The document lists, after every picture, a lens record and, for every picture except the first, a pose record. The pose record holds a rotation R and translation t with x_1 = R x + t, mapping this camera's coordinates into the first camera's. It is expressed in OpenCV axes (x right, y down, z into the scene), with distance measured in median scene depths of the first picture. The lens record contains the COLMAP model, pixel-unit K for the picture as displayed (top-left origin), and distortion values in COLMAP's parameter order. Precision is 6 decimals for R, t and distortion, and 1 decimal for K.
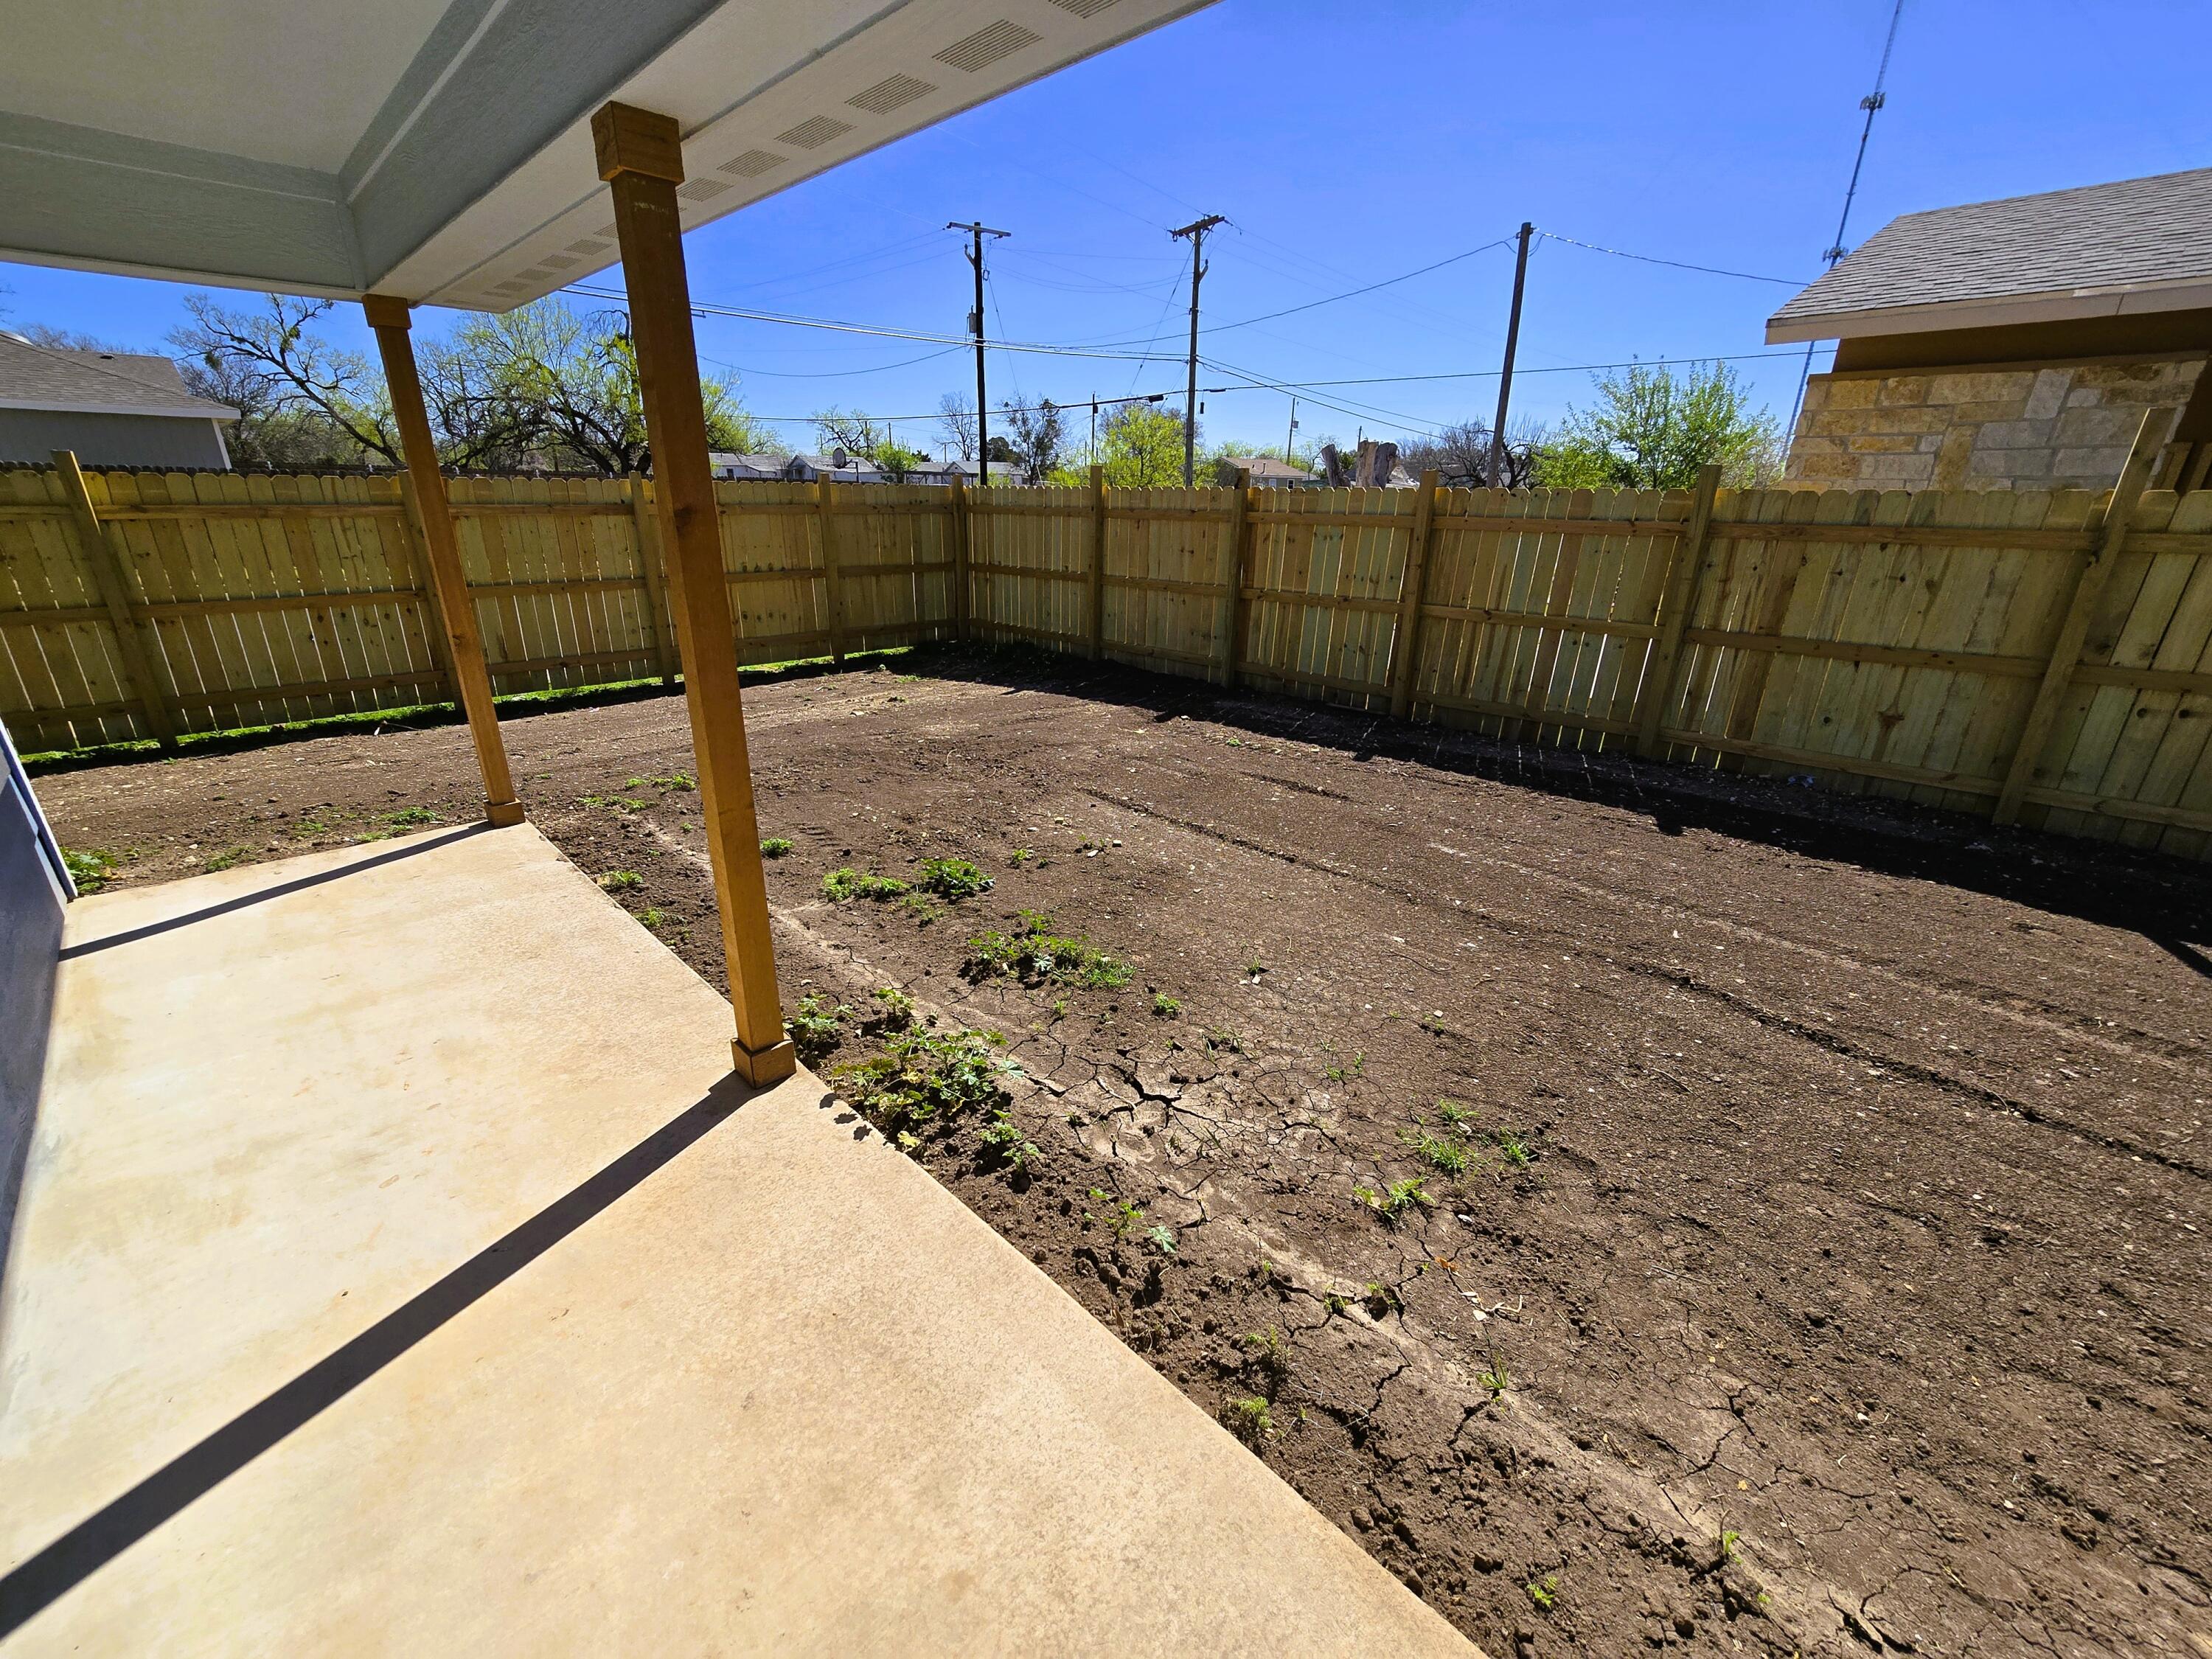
lens RADIAL K [[902.8, 0, 1109.7], [0, 902.8, 841.7], [0, 0, 1]] dist [-0.001226, 0.000505]
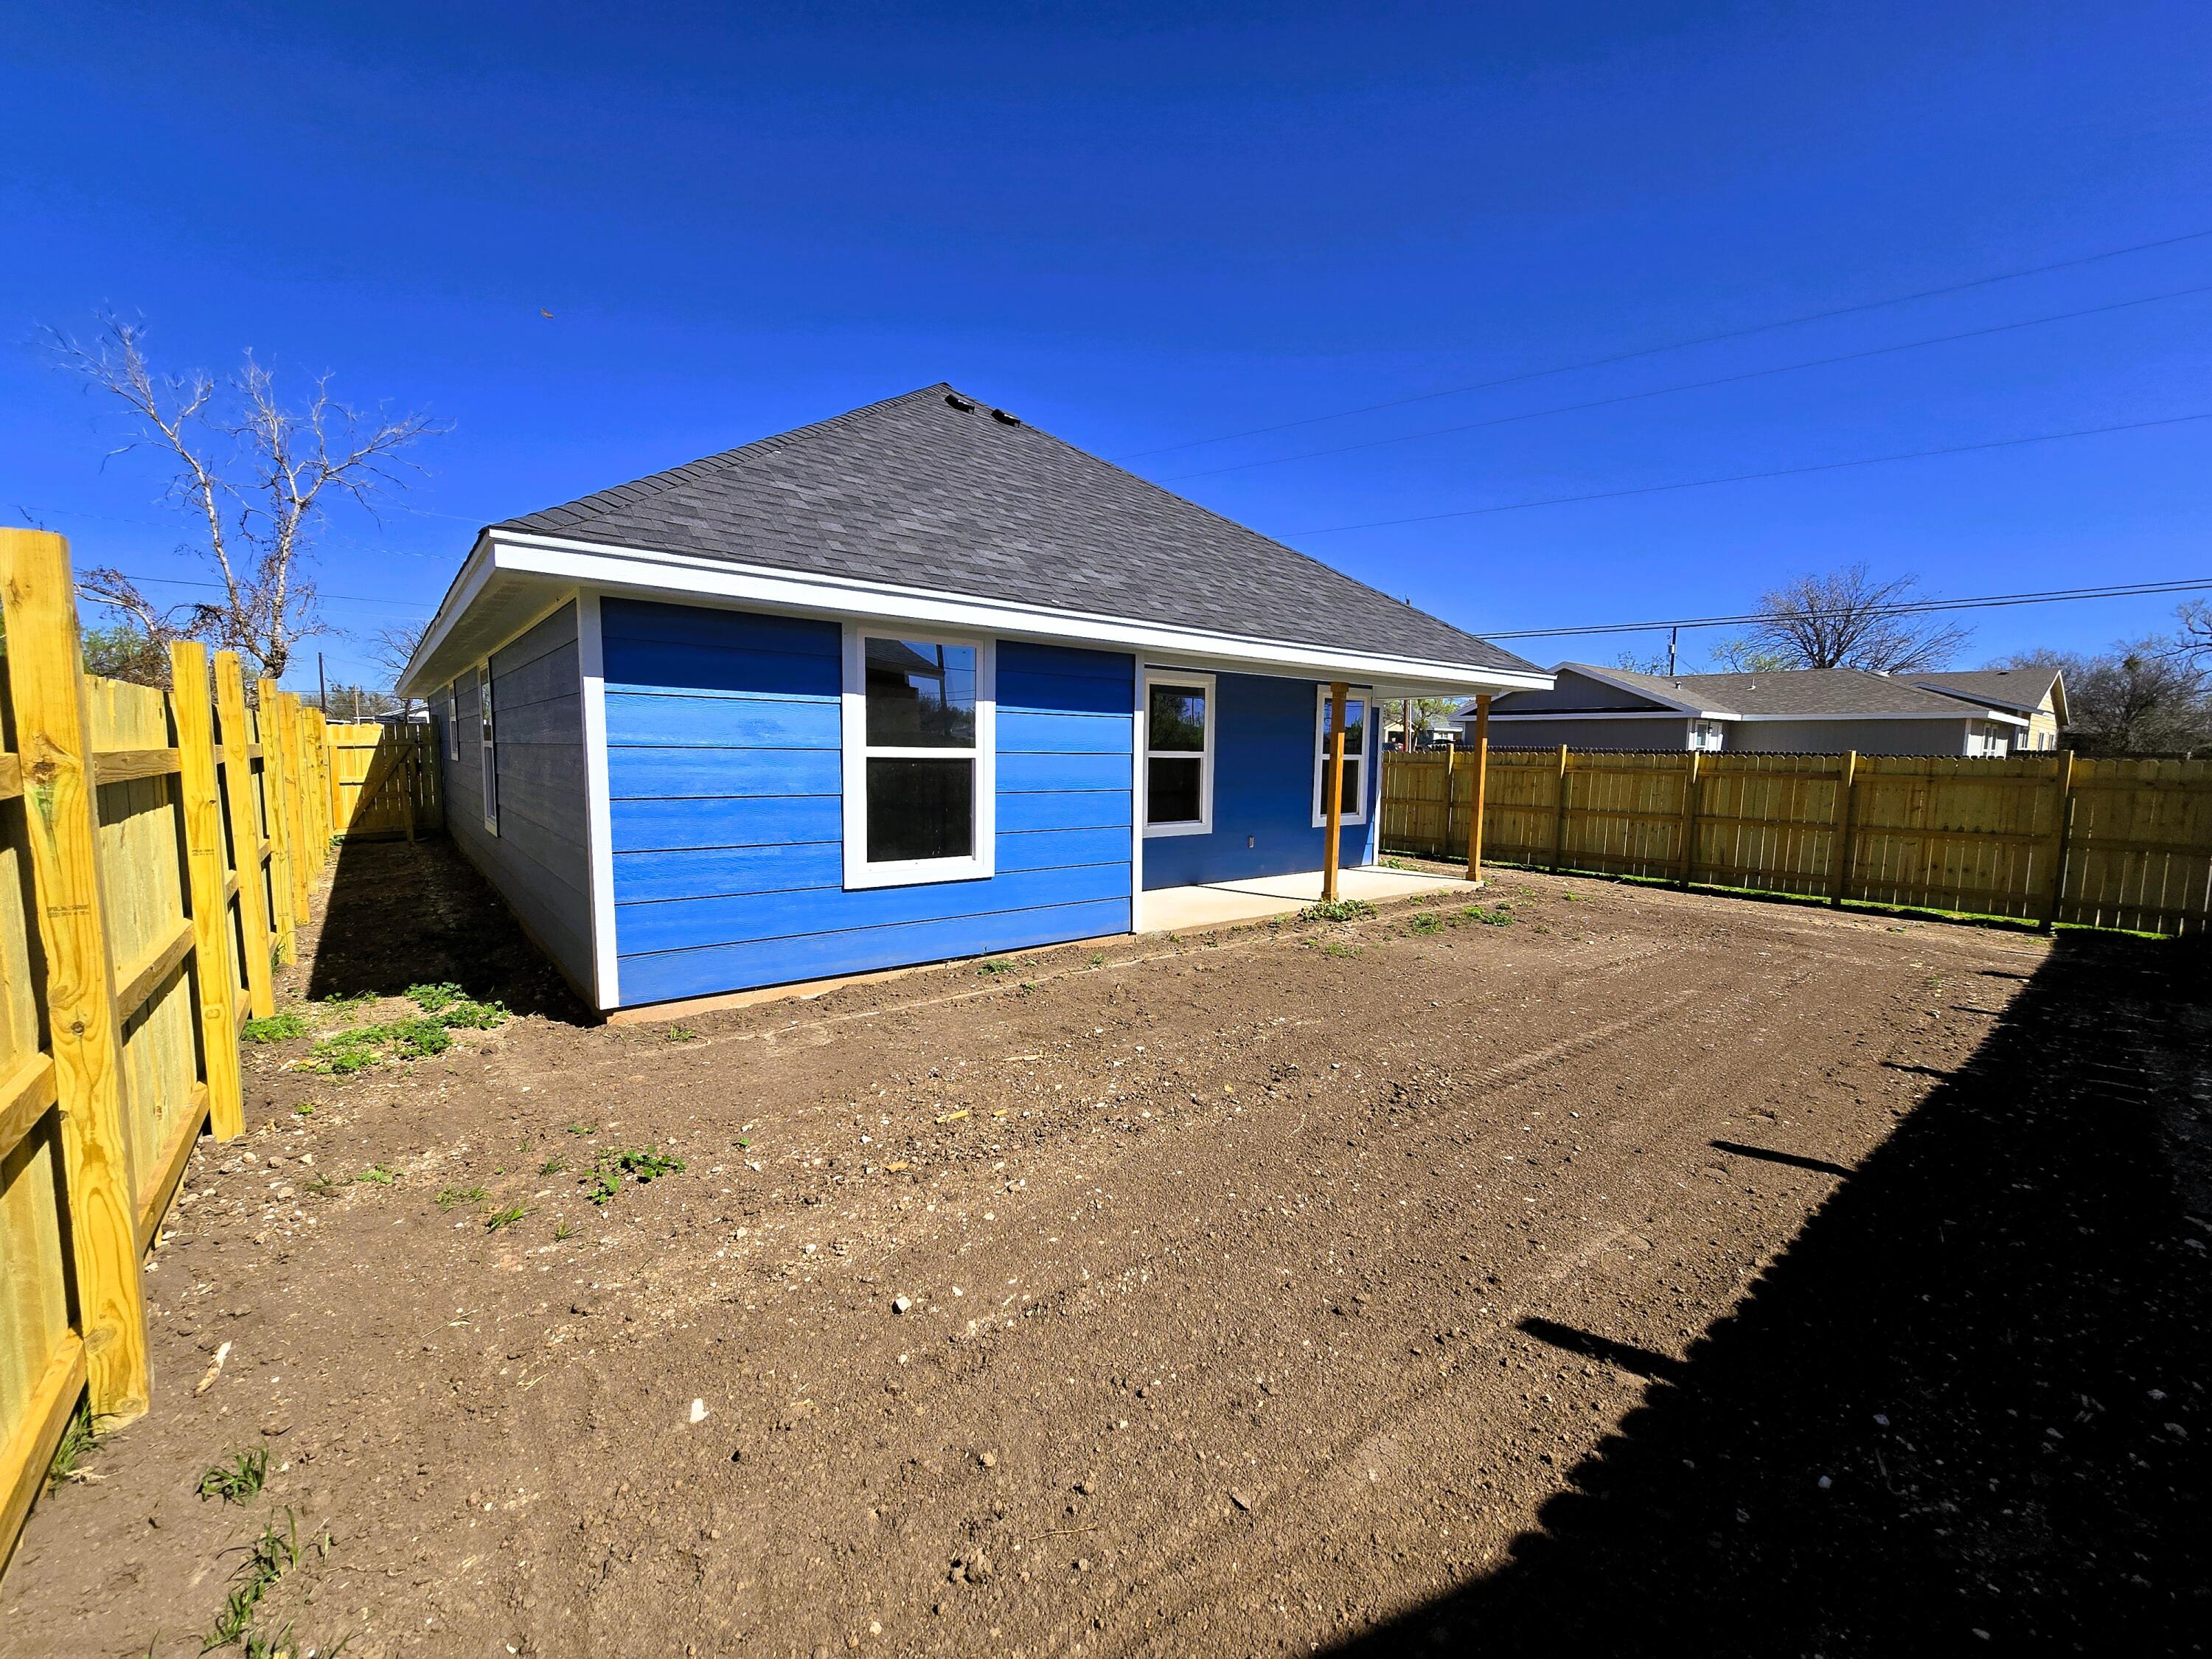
lens RADIAL K [[902.8, 0, 1117.8], [0, 902.8, 832.3], [0, 0, 1]] dist [-0.001226, 0.000505]
pose [[-0.088668, 0.074250, -0.993290, 1.662774], [-0.376146, 0.920883, 0.102415, -0.026144], [0.922308, 0.382703, -0.053724, 0.153197]]
